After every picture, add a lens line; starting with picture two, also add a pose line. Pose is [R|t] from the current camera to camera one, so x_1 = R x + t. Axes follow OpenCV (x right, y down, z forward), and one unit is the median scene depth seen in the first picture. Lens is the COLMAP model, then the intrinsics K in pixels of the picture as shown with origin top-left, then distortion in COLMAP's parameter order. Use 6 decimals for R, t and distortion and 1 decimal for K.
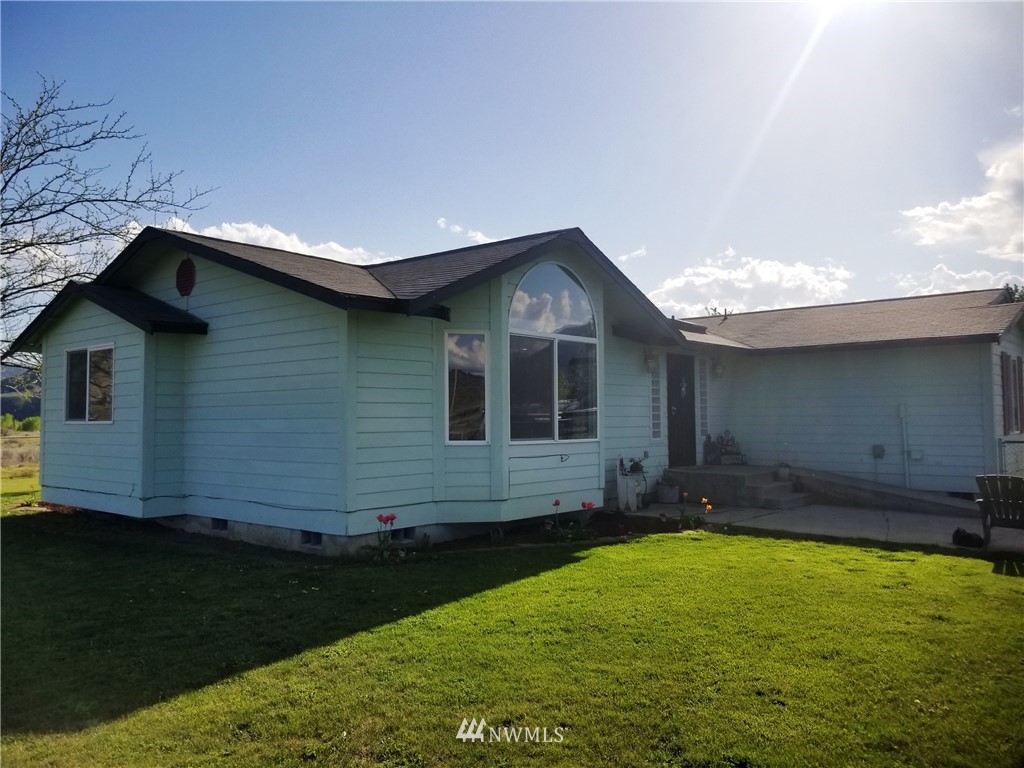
lens RADIAL K [[798.8, 0, 489.7], [0, 798.8, 372.3], [0, 0, 1]] dist [0.087531, -0.160027]
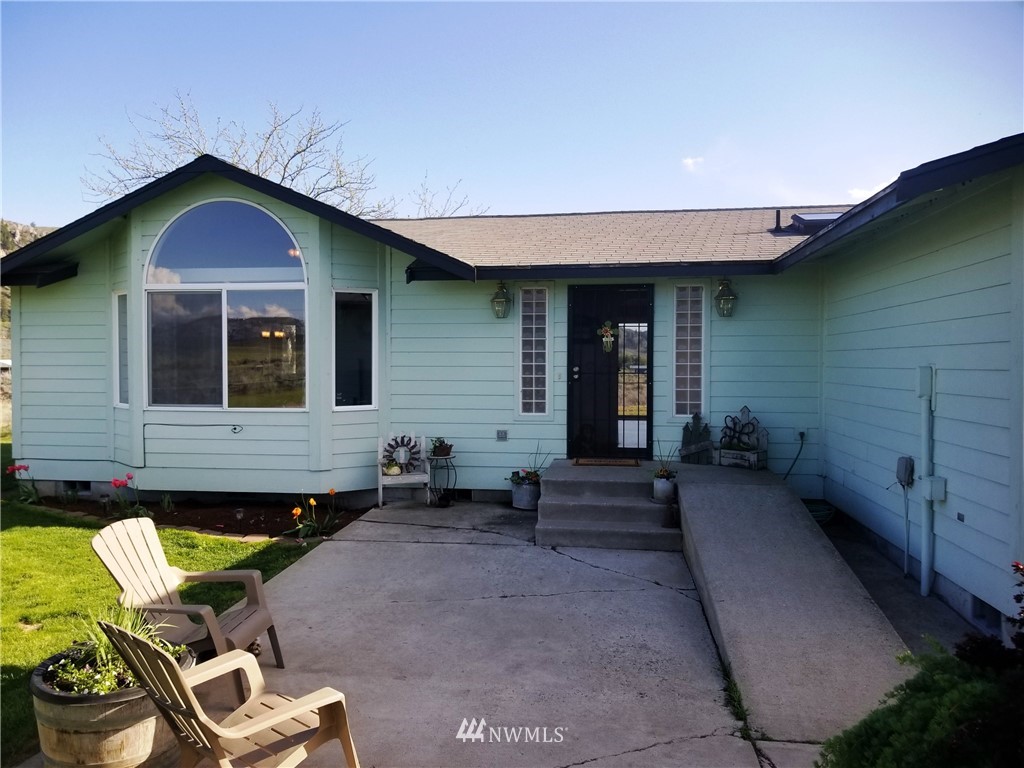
lens RADIAL K [[798.8, 0, 489.7], [0, 798.8, 372.3], [0, 0, 1]] dist [0.087531, -0.160027]
pose [[0.540266, -0.003383, -0.841487, 0.815087], [0.040825, 0.998920, 0.022195, 0.033764], [0.840503, -0.046346, 0.539821, 0.653369]]
